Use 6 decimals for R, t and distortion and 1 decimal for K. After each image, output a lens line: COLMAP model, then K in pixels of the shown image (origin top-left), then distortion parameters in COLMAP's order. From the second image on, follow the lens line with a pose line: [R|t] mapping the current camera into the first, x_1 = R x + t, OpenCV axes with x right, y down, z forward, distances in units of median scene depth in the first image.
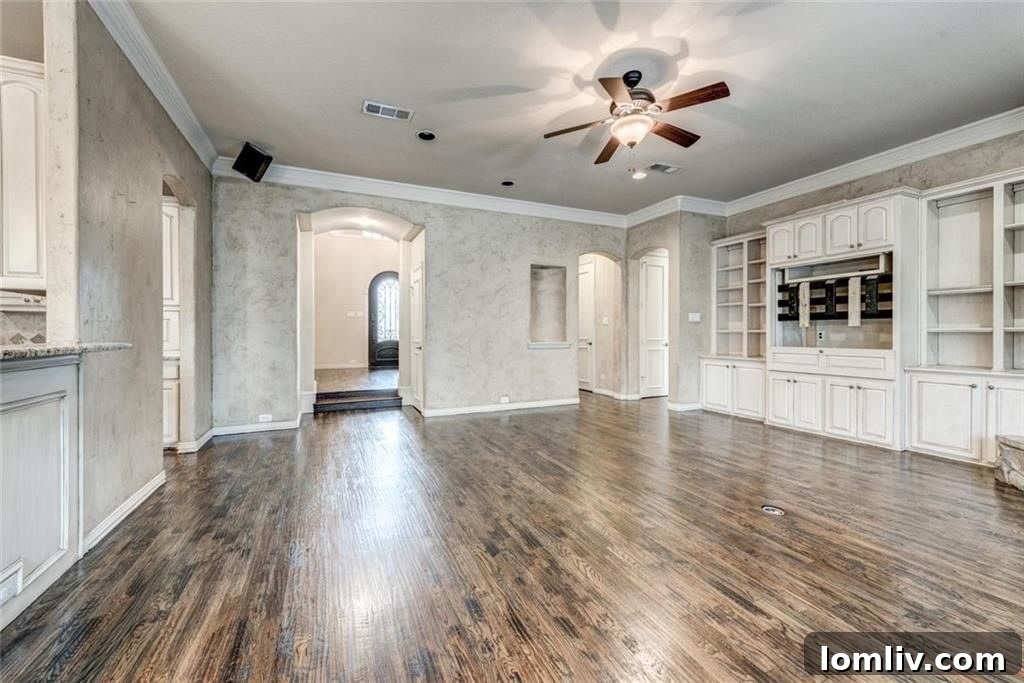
lens RADIAL K [[423.1, 0, 517.9], [0, 423.1, 333.4], [0, 0, 1]] dist [0.003931, -0.000105]
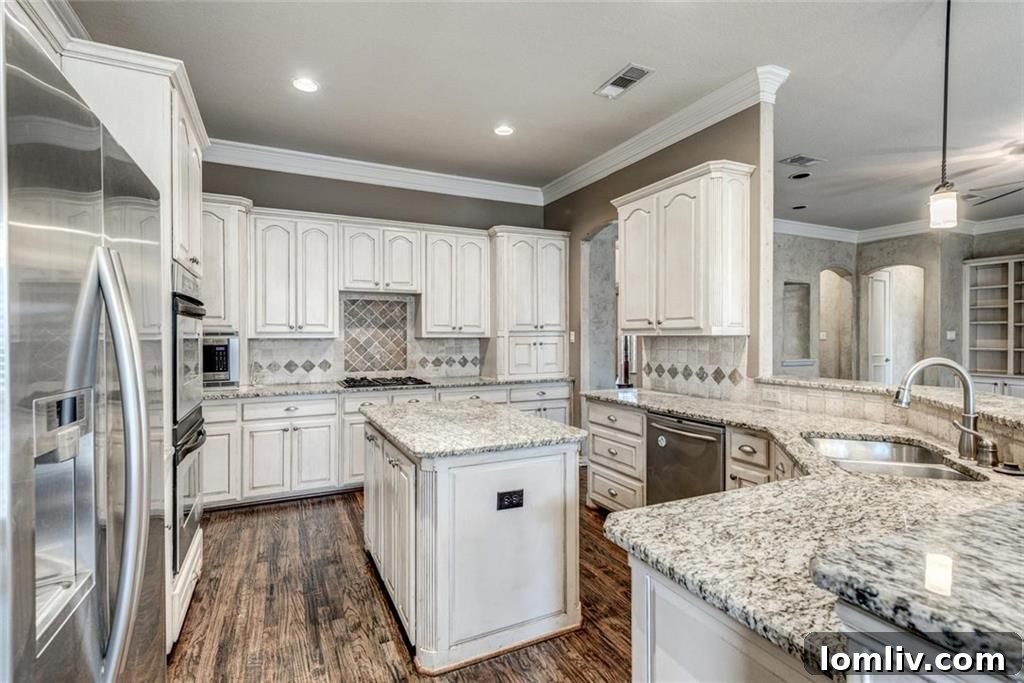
lens RADIAL K [[502.1, 0, 511.1], [0, 502.1, 336.9], [0, 0, 1]] dist [-0.002560, -0.000423]
pose [[0.999914, -0.000022, 0.013100, -0.614602], [-0.000016, 0.999996, 0.002898, -0.034905], [-0.013100, -0.002898, 0.999910, -0.179726]]
